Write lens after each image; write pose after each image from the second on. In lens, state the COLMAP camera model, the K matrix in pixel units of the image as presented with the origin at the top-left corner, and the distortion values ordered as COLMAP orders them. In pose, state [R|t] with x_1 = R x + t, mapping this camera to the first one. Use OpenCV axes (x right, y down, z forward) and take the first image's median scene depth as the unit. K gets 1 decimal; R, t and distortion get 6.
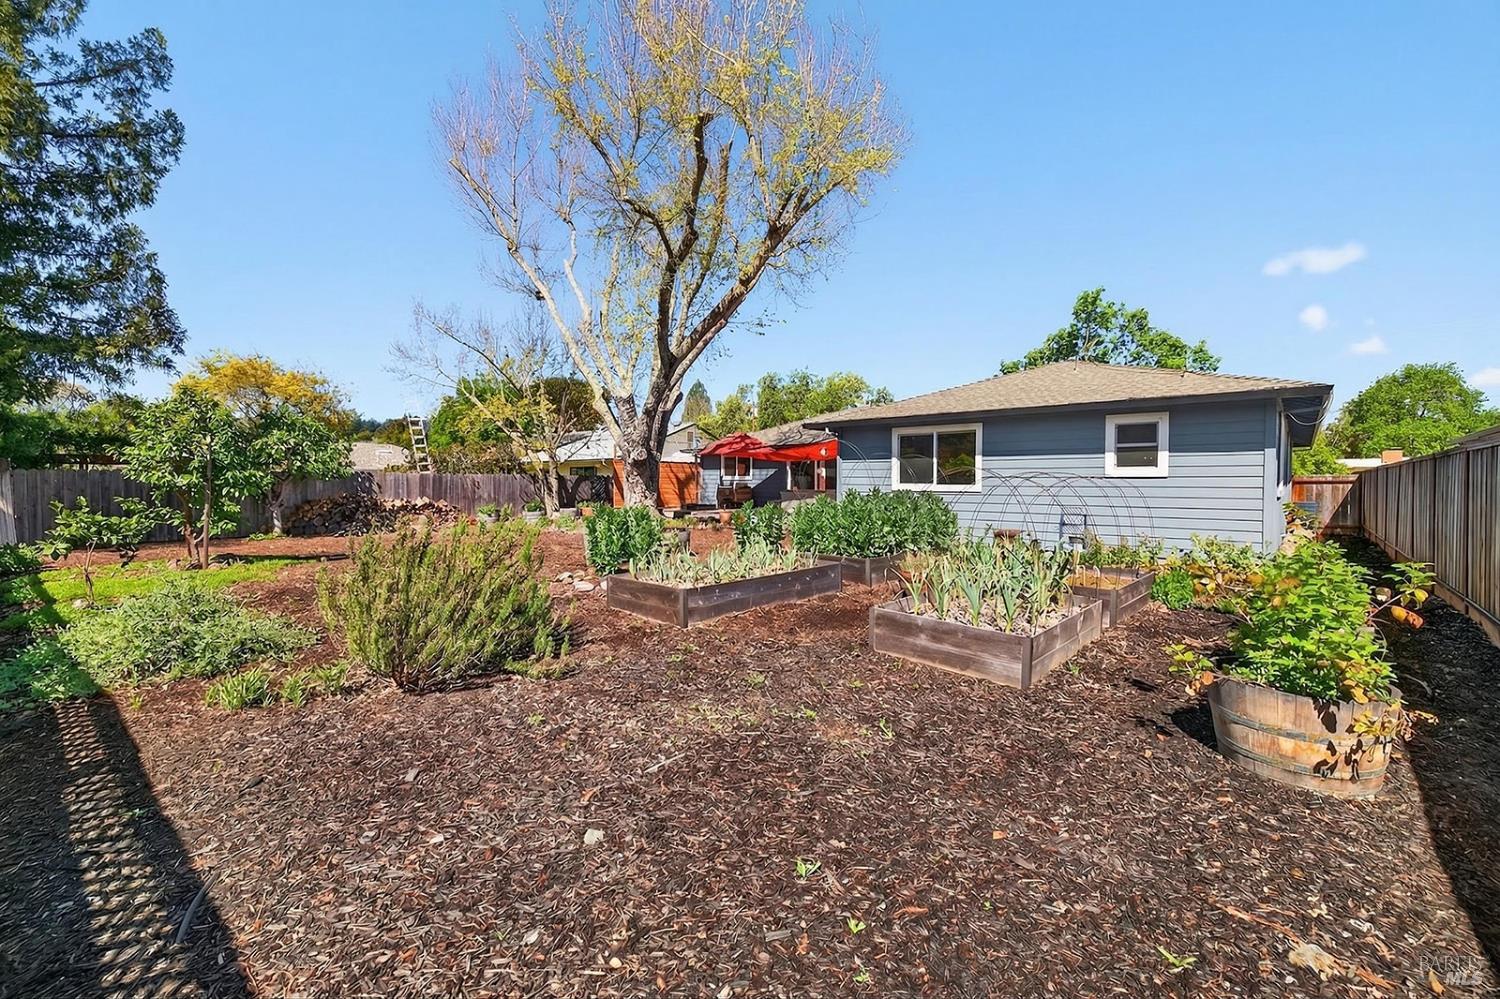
lens RADIAL K [[628.6, 0, 737.8], [0, 628.6, 492.6], [0, 0, 1]] dist [0.007990, -0.001226]
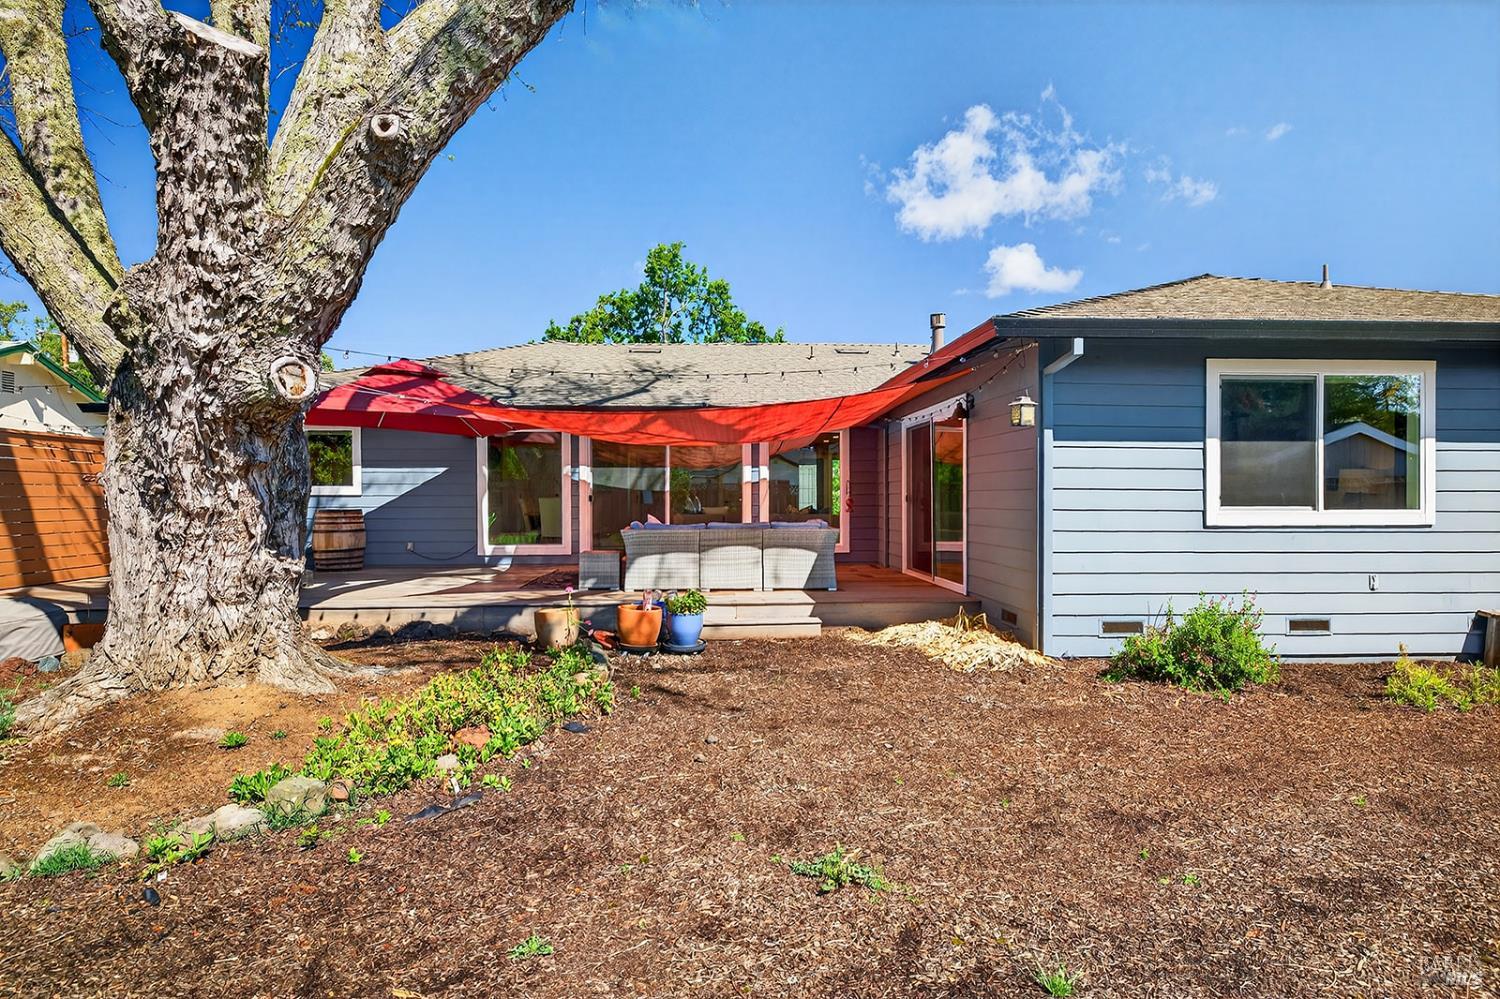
lens RADIAL K [[813.9, 0, 747.6], [0, 813.9, 500.2], [0, 0, 1]] dist [0.007108, 0.000442]
pose [[0.695953, -0.008292, 0.718039, -0.291500], [0.015616, 0.999872, -0.003590, -0.021149], [-0.717918, 0.013711, 0.695993, 0.861578]]
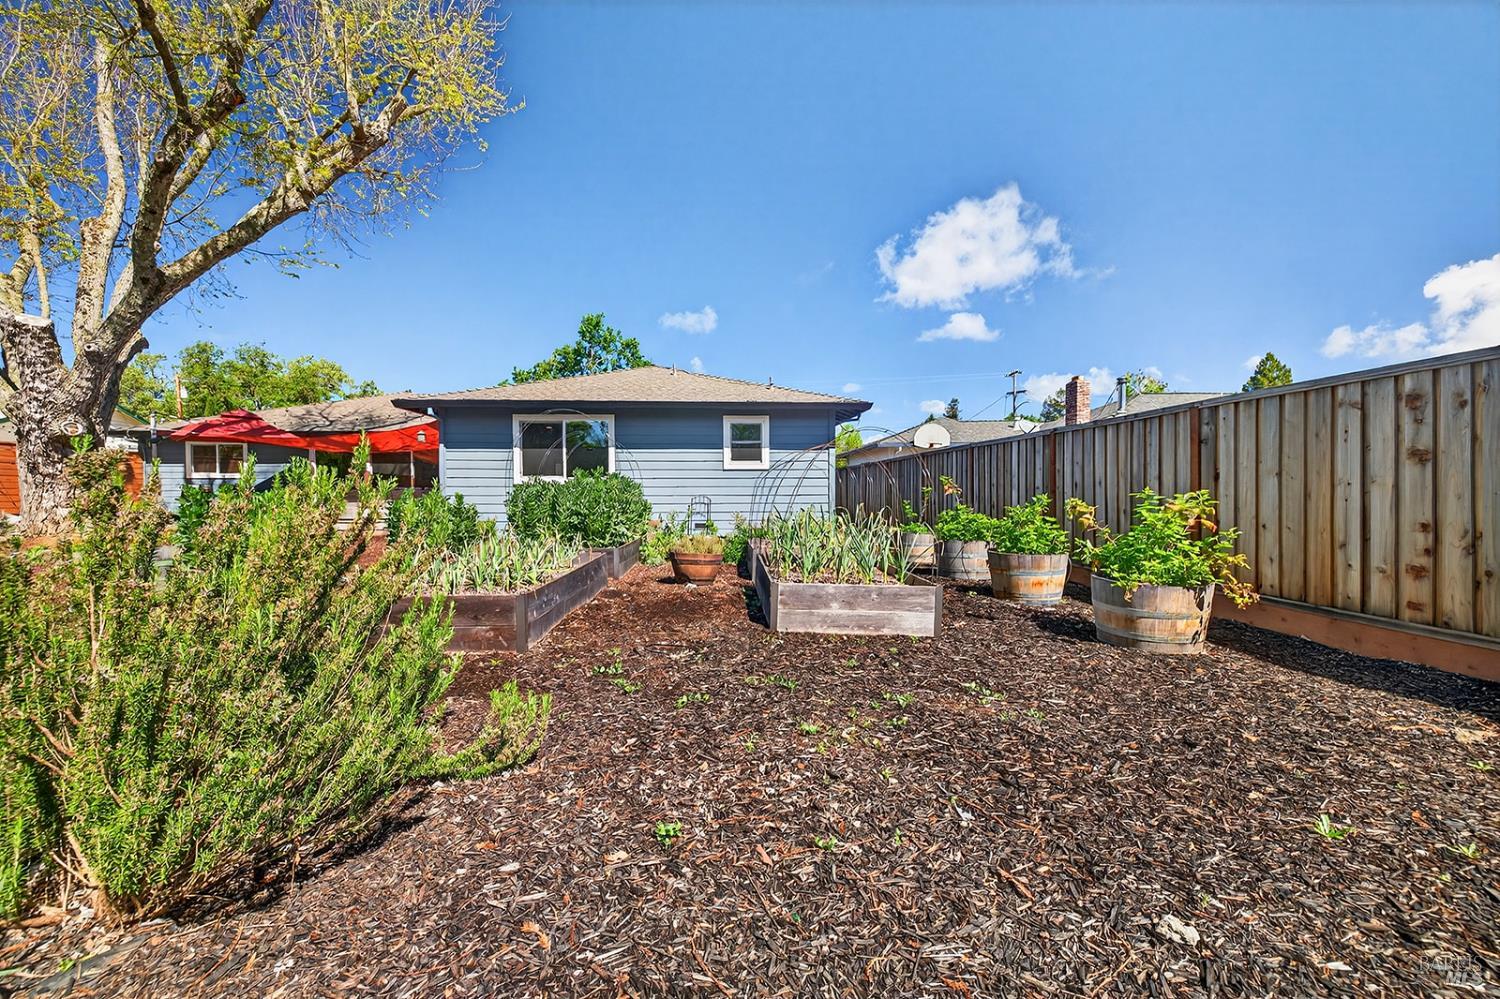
lens RADIAL K [[628.6, 0, 740.7], [0, 628.6, 496.7], [0, 0, 1]] dist [0.007990, -0.001226]
pose [[0.704630, -0.011514, 0.709482, -0.160526], [0.018028, 0.999836, -0.001678, 0.021655], [-0.709346, 0.013973, 0.704722, 0.145862]]
